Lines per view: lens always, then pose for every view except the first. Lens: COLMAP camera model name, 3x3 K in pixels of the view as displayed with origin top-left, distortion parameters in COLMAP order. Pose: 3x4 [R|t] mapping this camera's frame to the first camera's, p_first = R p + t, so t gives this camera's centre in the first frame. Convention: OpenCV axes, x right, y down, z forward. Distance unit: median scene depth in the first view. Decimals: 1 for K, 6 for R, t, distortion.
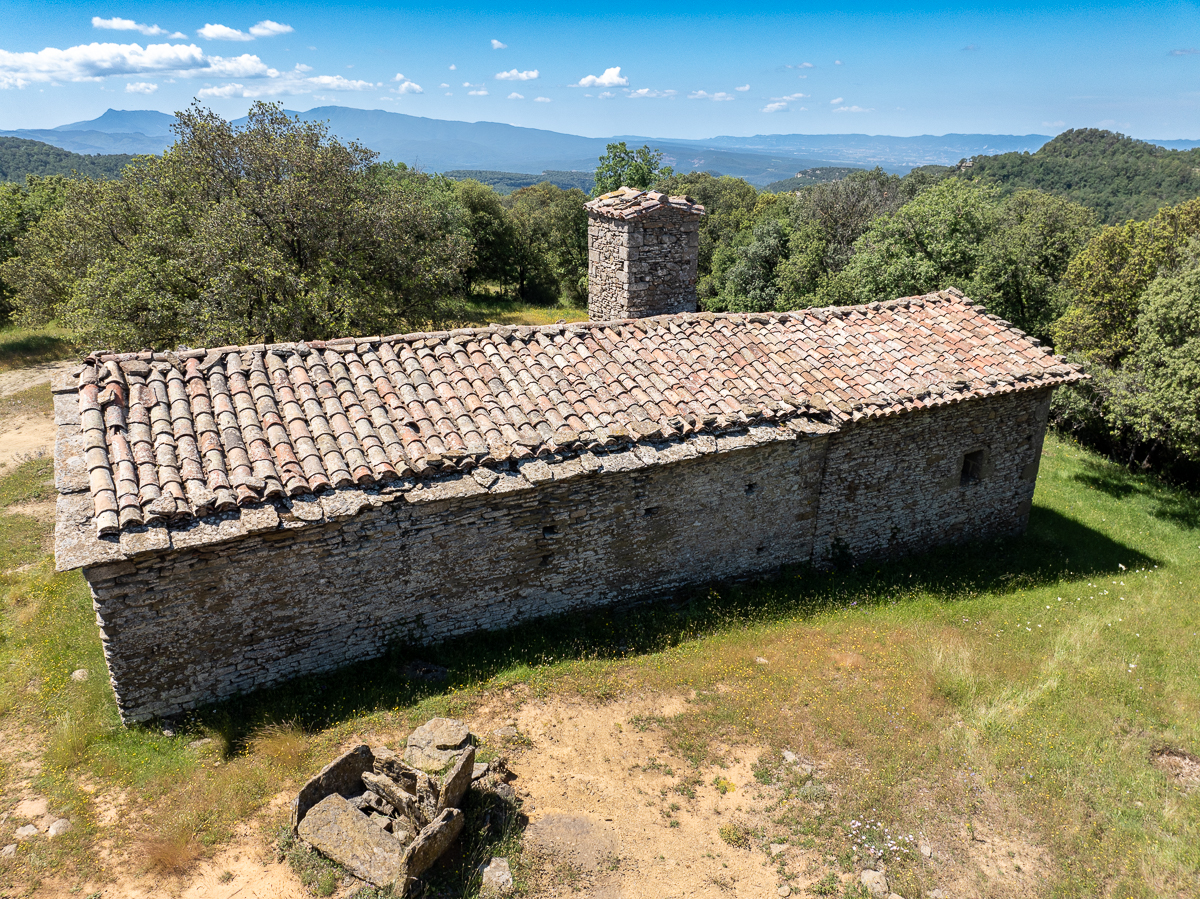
lens RADIAL K [[848.8, 0, 595.4], [0, 848.8, 449.1], [0, 0, 1]] dist [-0.041483, 0.005788]
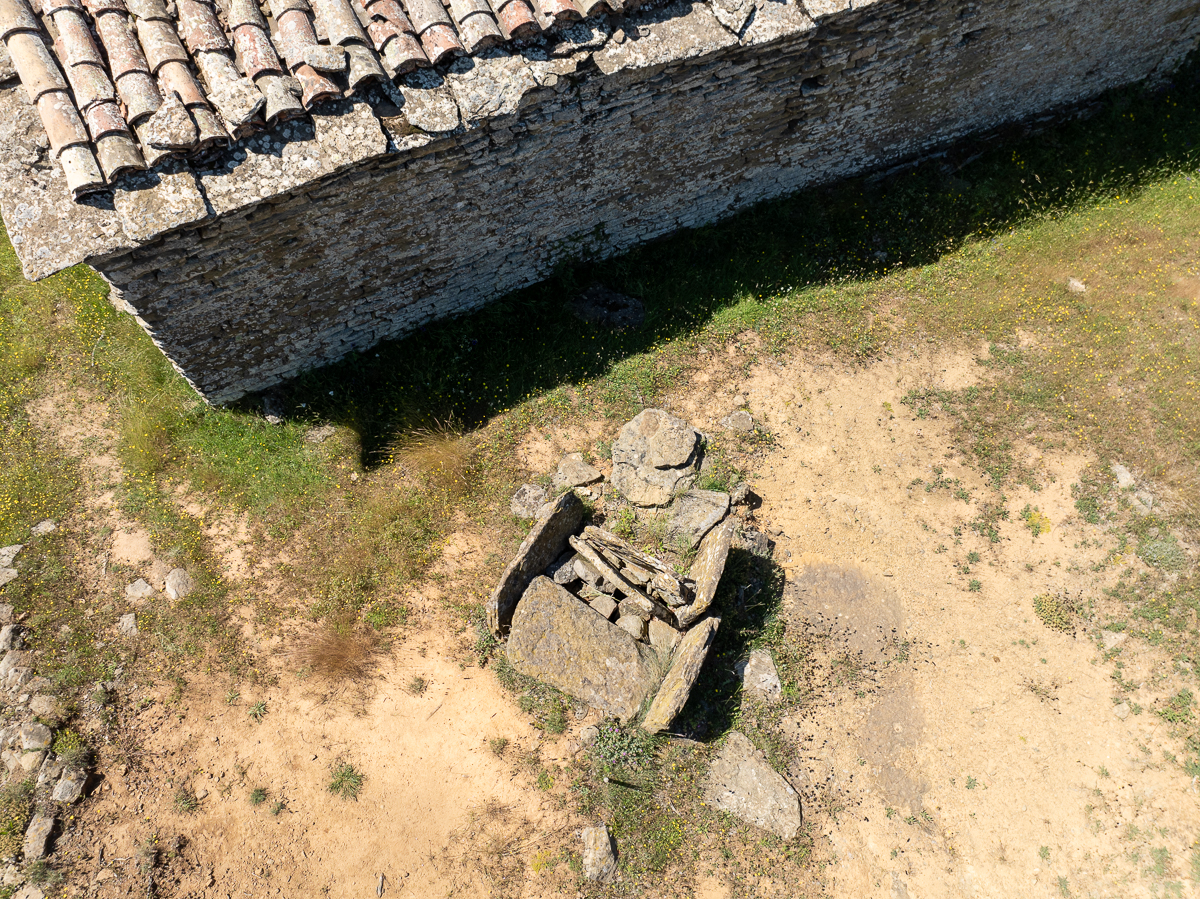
lens RADIAL K [[850.4, 0, 600.0], [0, 850.4, 449.5], [0, 0, 1]] dist [-0.036411, 0.004001]
pose [[0.998340, 0.051774, -0.025250, -0.195286], [-0.020242, 0.725713, 0.687699, -0.136153], [0.053930, -0.686046, 0.725556, 0.434533]]
